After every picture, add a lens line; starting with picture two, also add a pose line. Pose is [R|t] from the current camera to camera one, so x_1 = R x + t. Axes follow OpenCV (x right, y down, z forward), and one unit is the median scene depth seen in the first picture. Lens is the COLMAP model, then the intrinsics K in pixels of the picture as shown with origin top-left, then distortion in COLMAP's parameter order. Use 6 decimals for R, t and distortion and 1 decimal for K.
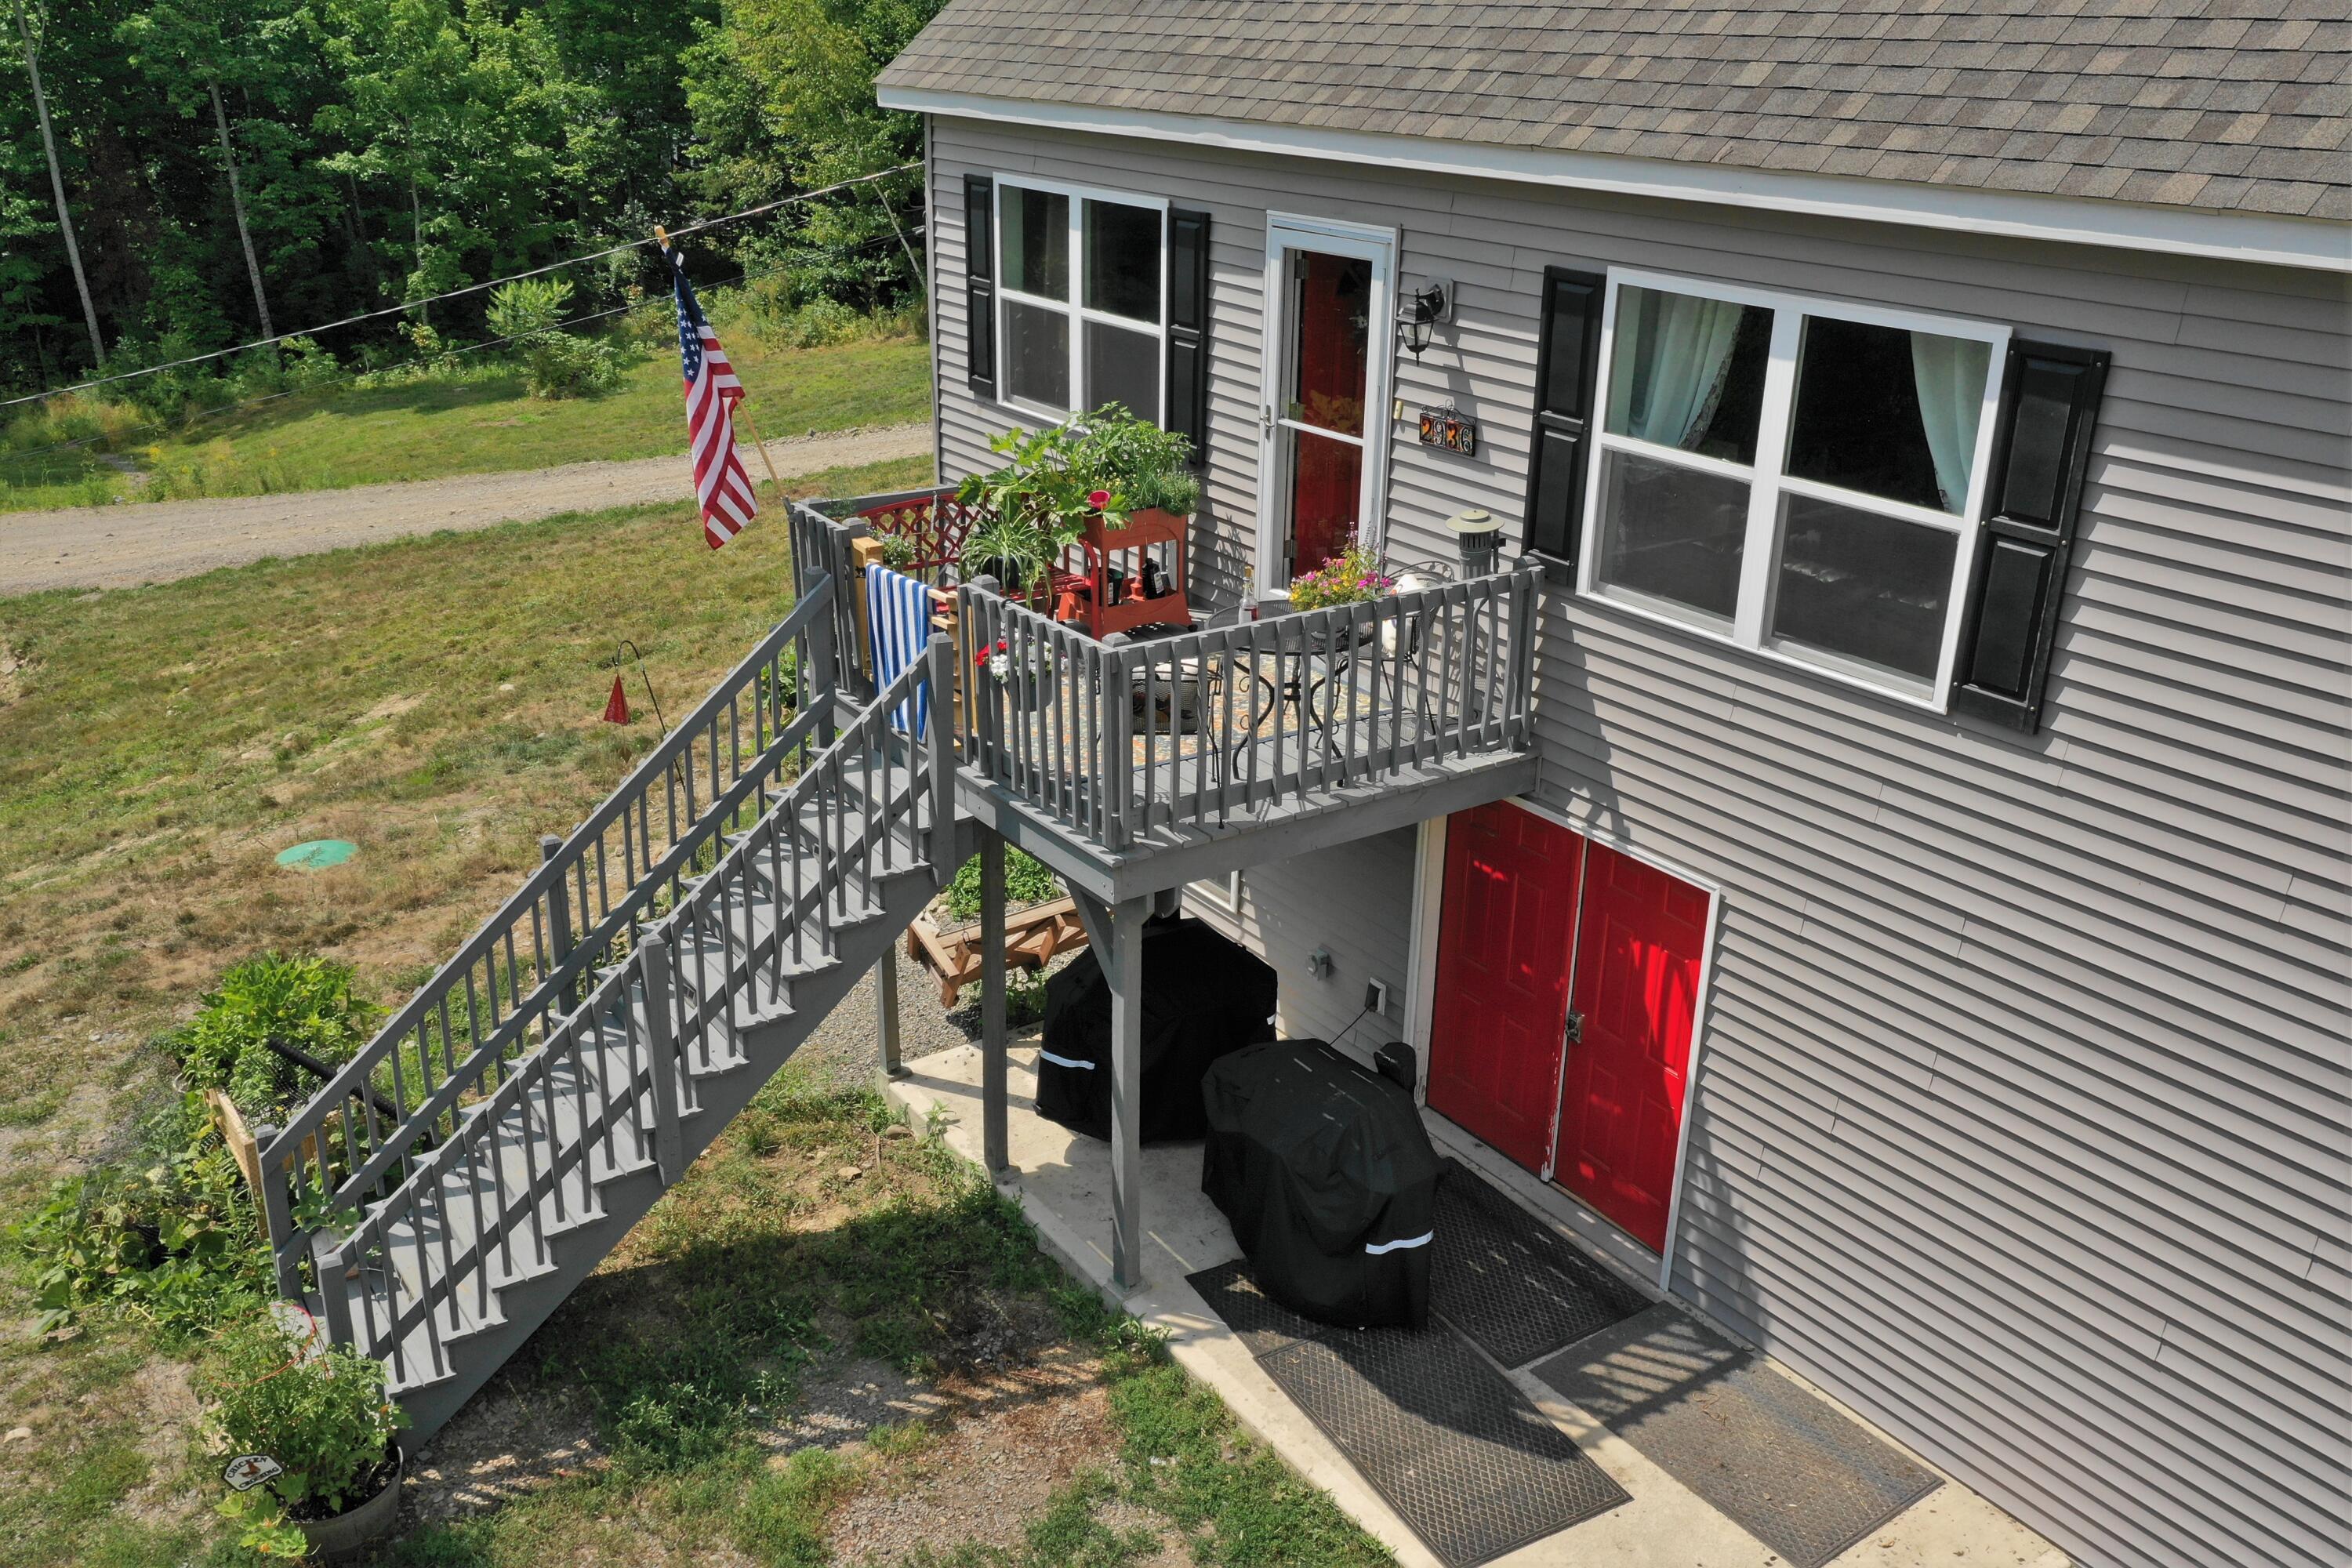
lens RADIAL K [[1985.8, 0, 1176.0], [0, 1985.8, 784.0], [0, 0, 1]] dist [0.006535, 0.011052]
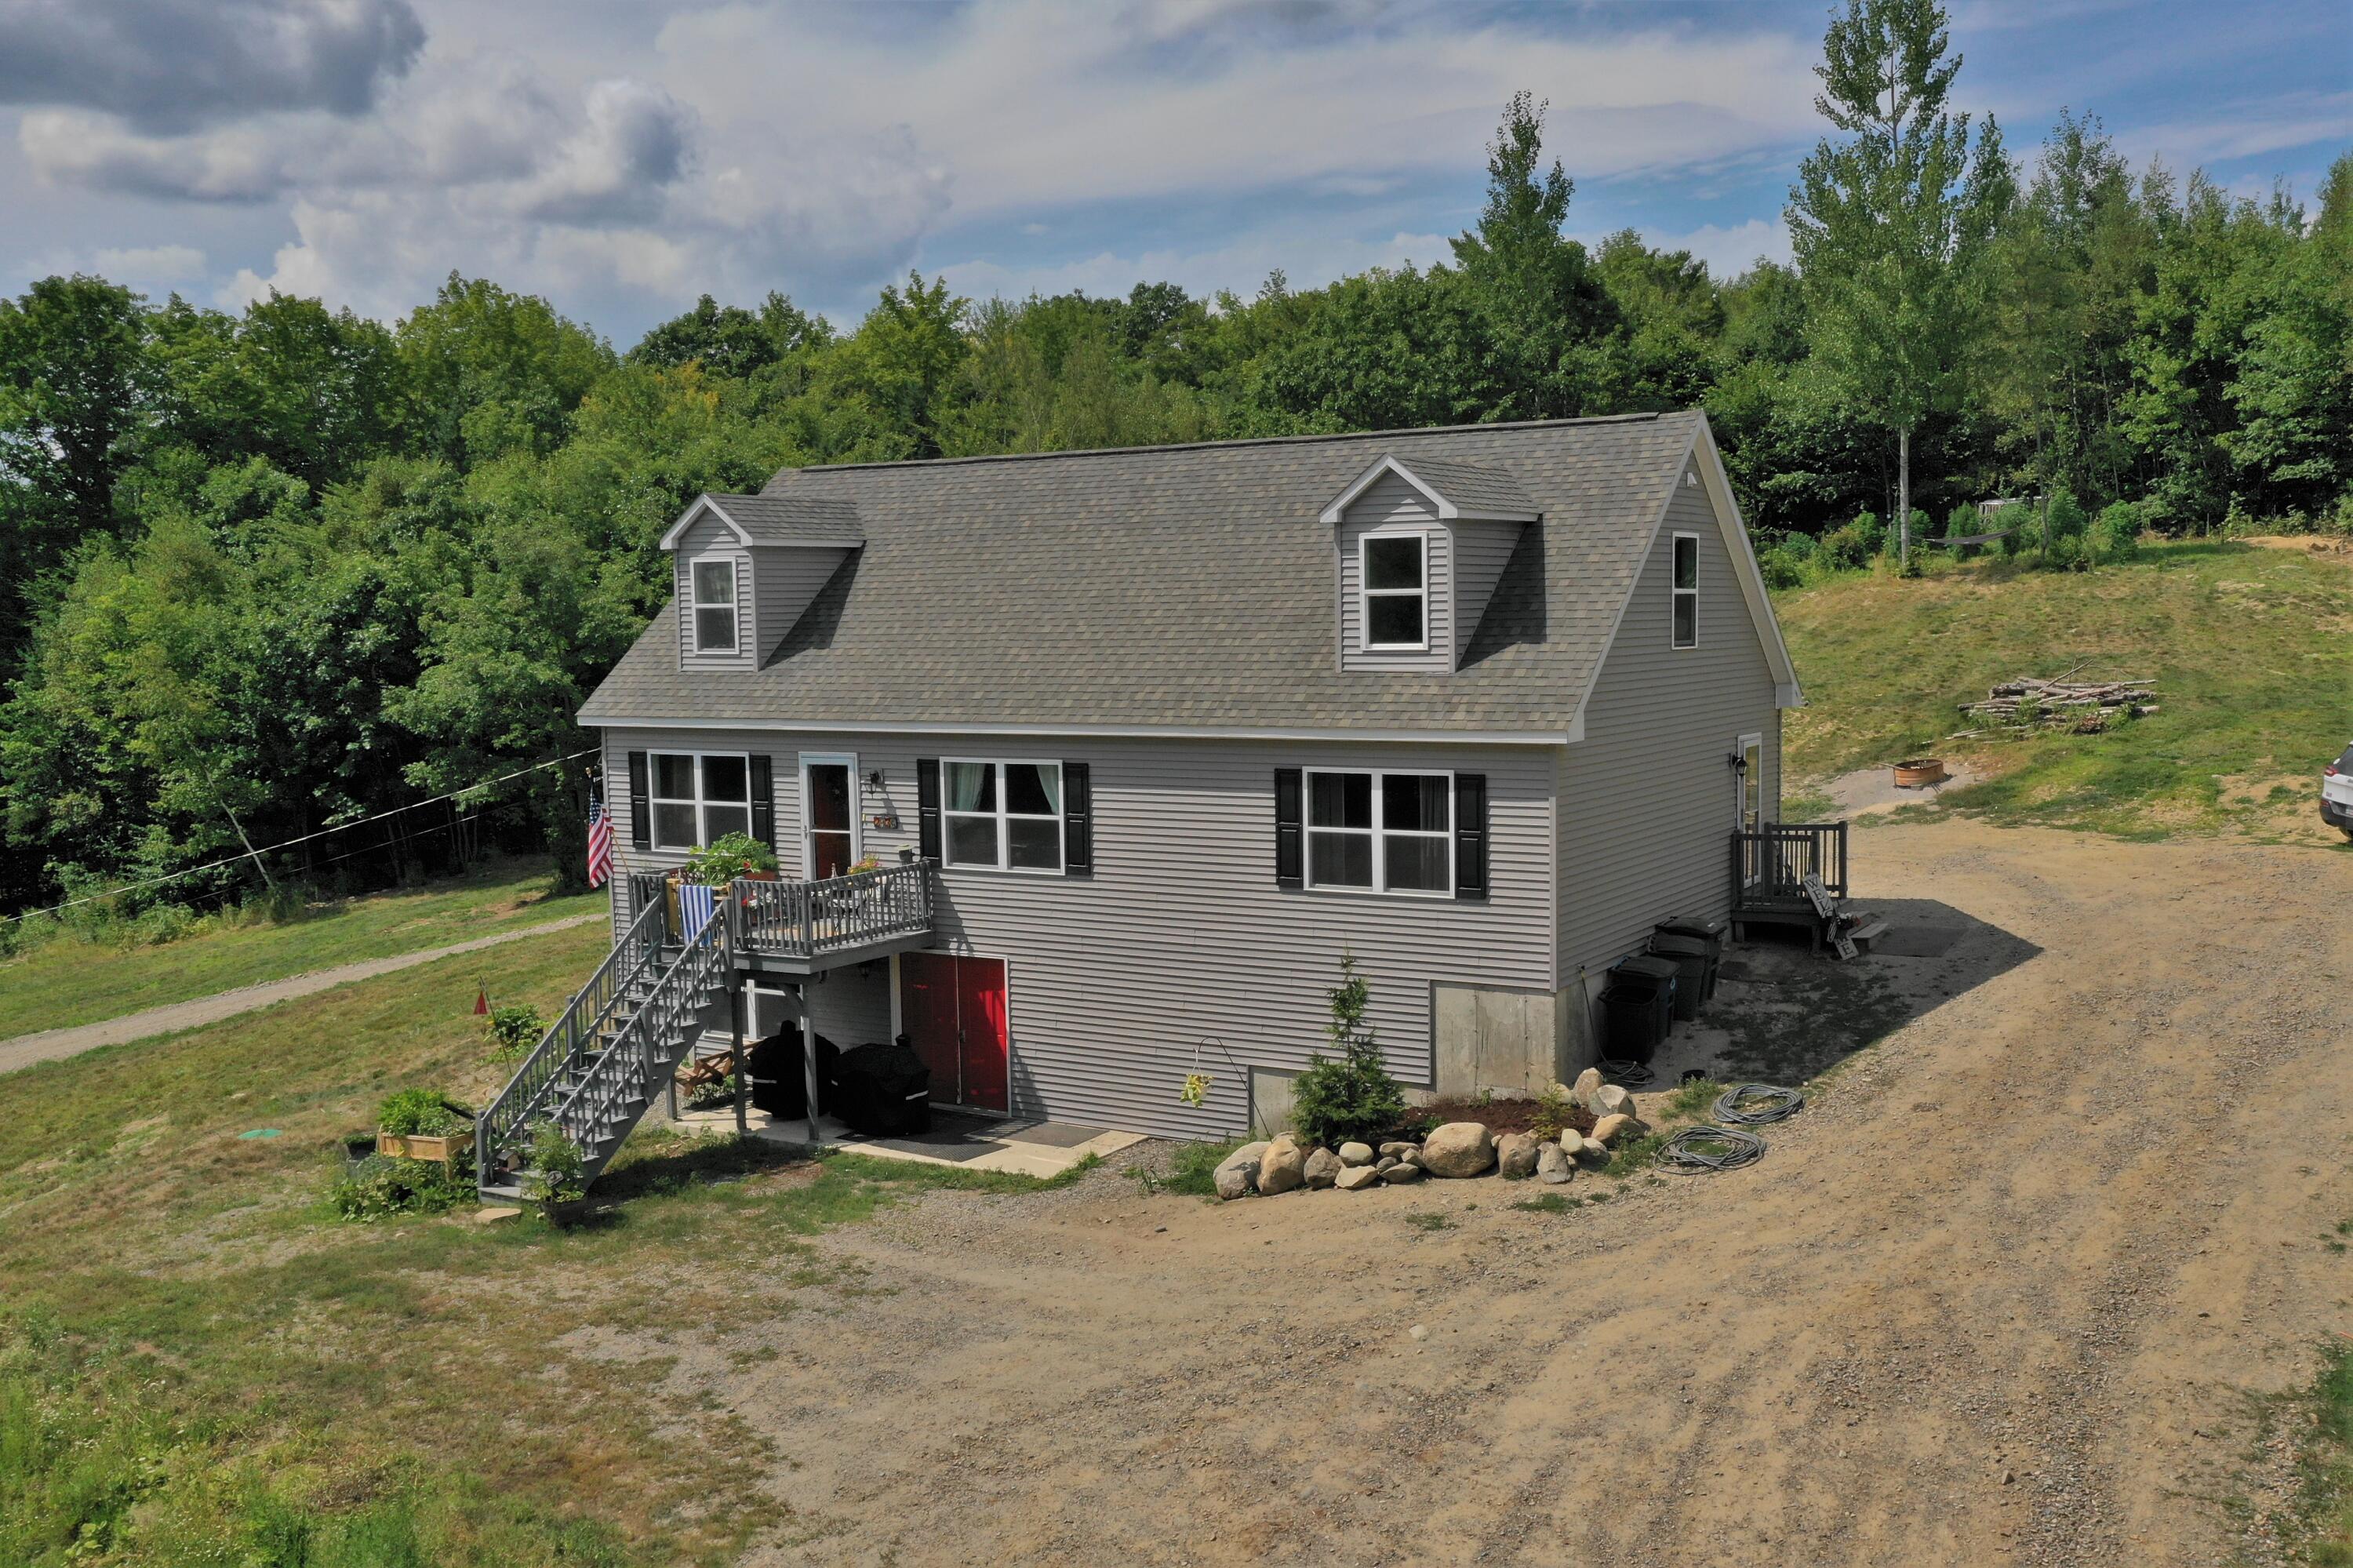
lens RADIAL K [[2114.0, 0, 1220.8], [0, 2114.0, 781.1], [0, 0, 1]] dist [-0.000144, 0.001046]
pose [[0.910750, -0.066841, 0.407514, -0.654552], [0.182522, 0.950348, -0.252041, 0.615094], [-0.370433, 0.303927, 0.877729, -1.826205]]
